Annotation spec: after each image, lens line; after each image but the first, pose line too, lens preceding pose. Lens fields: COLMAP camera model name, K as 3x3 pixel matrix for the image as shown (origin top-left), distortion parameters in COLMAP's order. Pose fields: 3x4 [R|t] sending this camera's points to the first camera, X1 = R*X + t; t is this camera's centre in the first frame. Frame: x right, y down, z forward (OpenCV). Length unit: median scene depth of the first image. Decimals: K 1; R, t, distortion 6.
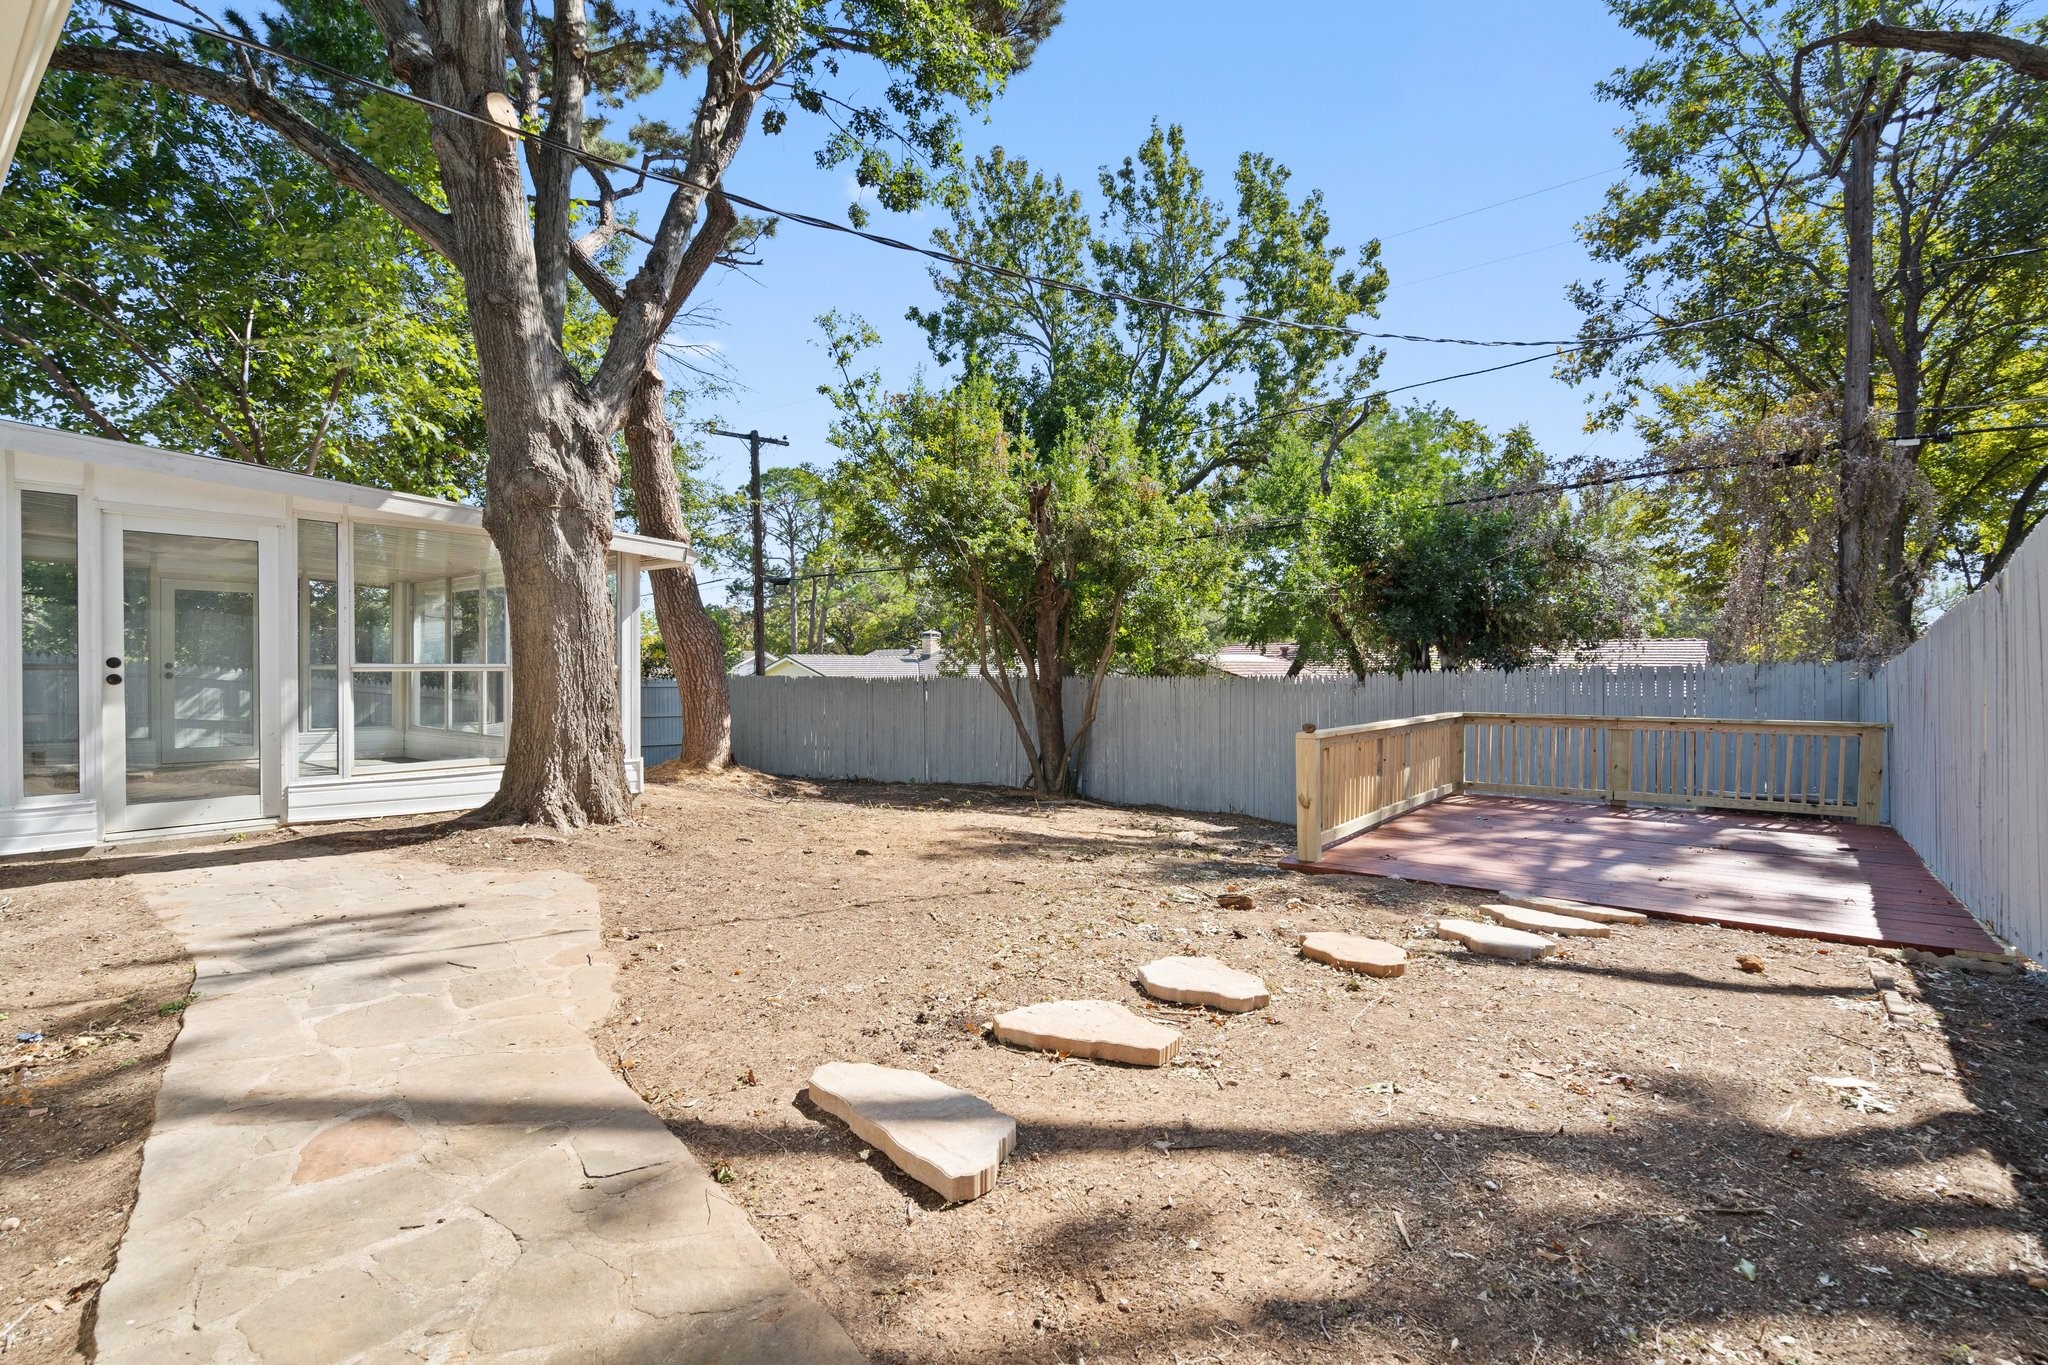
lens RADIAL K [[937.4, 0, 1018.8], [0, 937.4, 680.3], [0, 0, 1]] dist [0.001242, 0.001206]
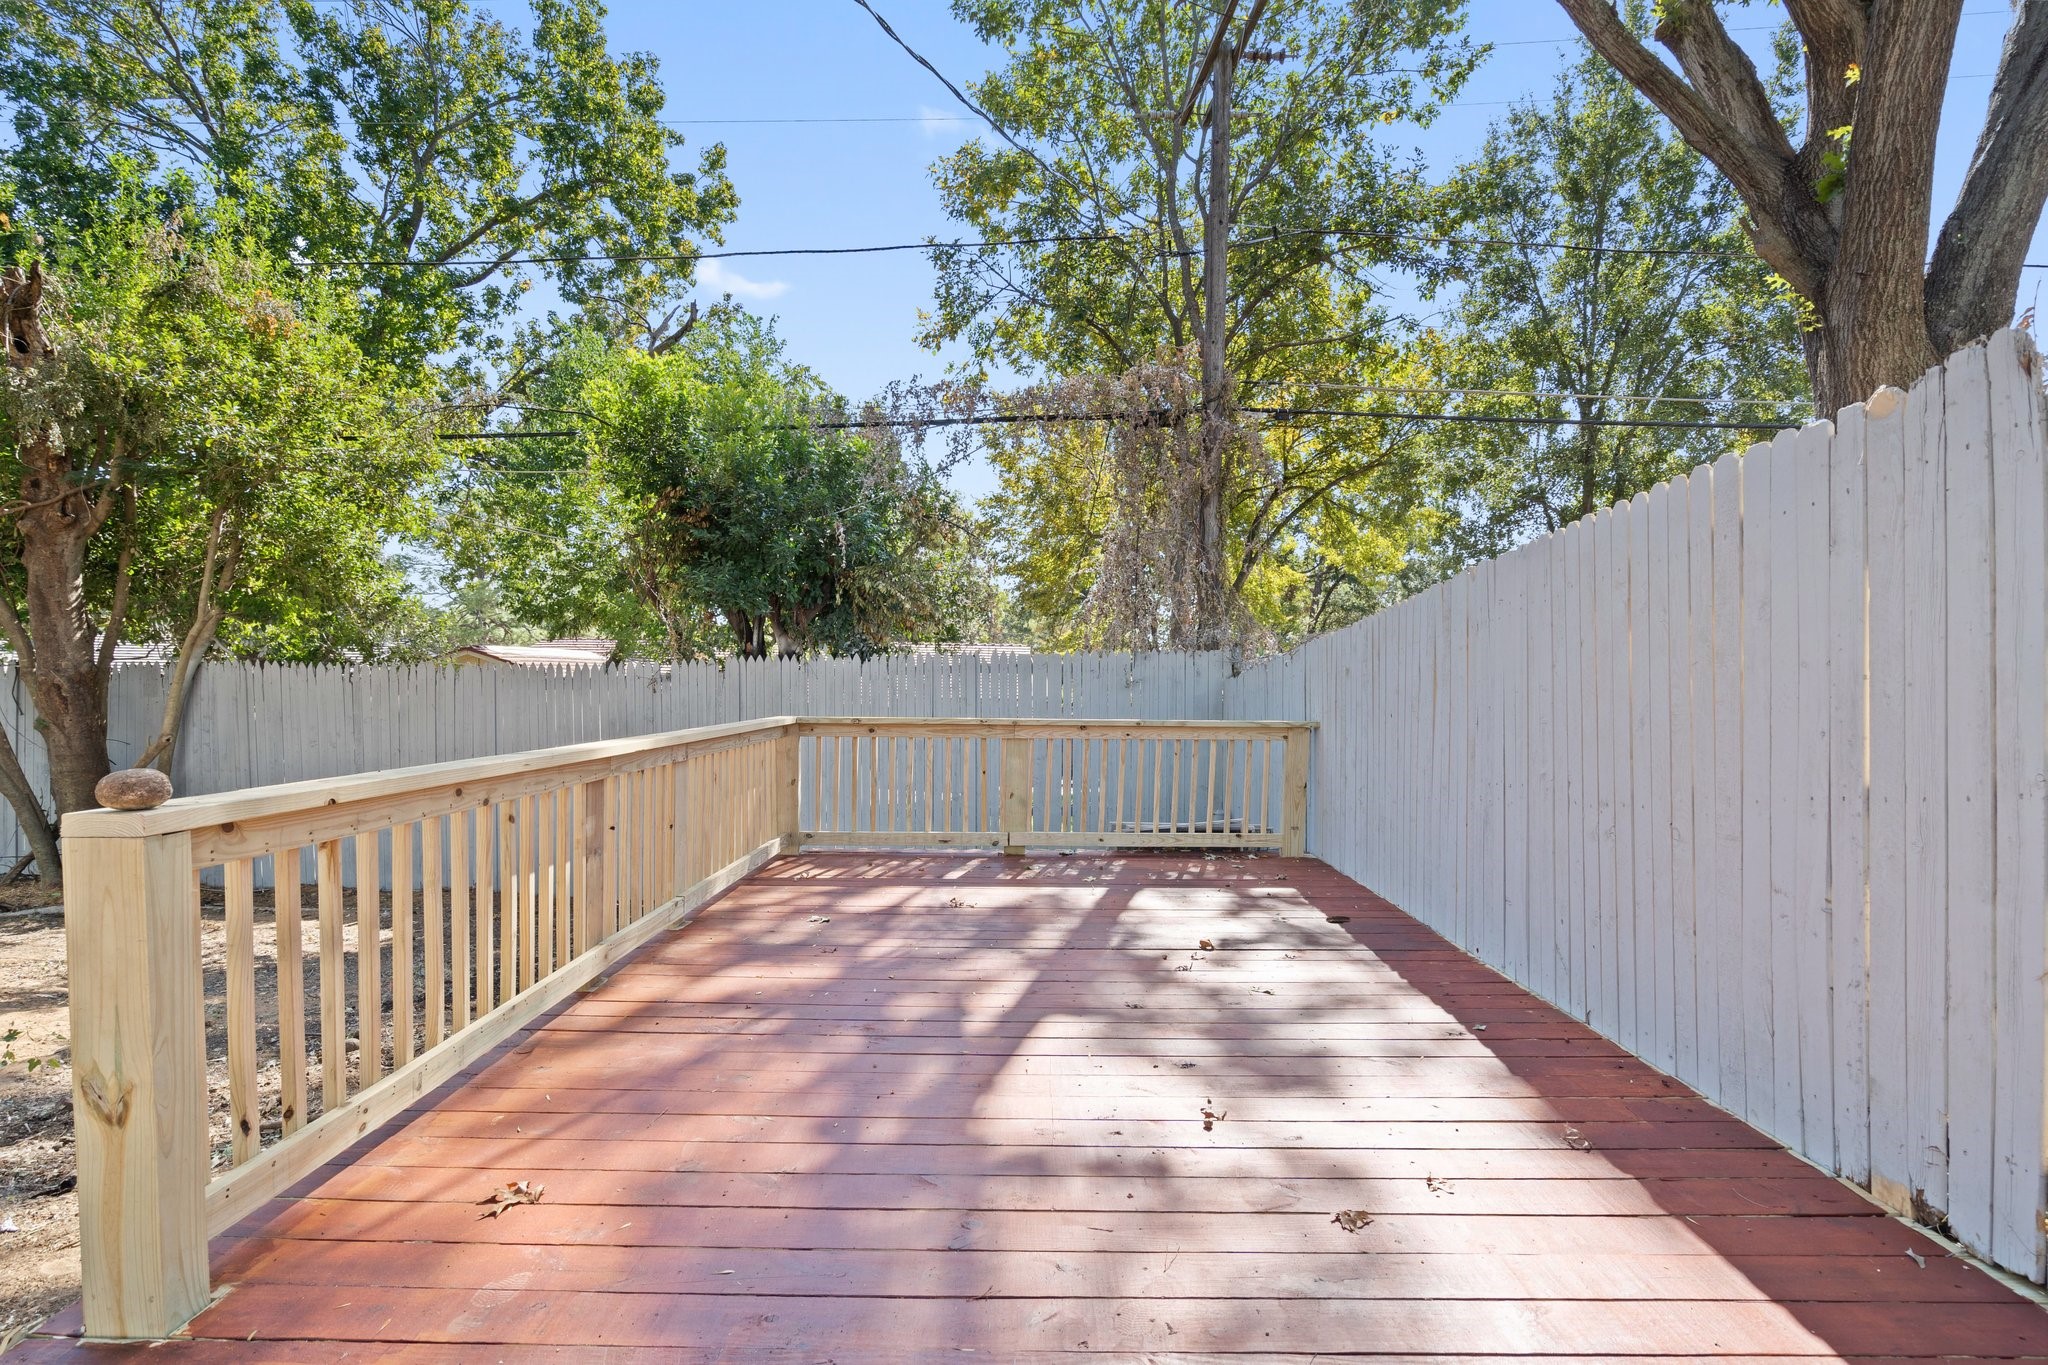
lens RADIAL K [[937.4, 0, 1020.6], [0, 937.4, 684.3], [0, 0, 1]] dist [0.001242, 0.001206]
pose [[0.798078, 0.003997, 0.602541, 0.100671], [-0.001628, 0.999989, -0.004477, 0.007132], [-0.602553, 0.002592, 0.798075, 0.193631]]
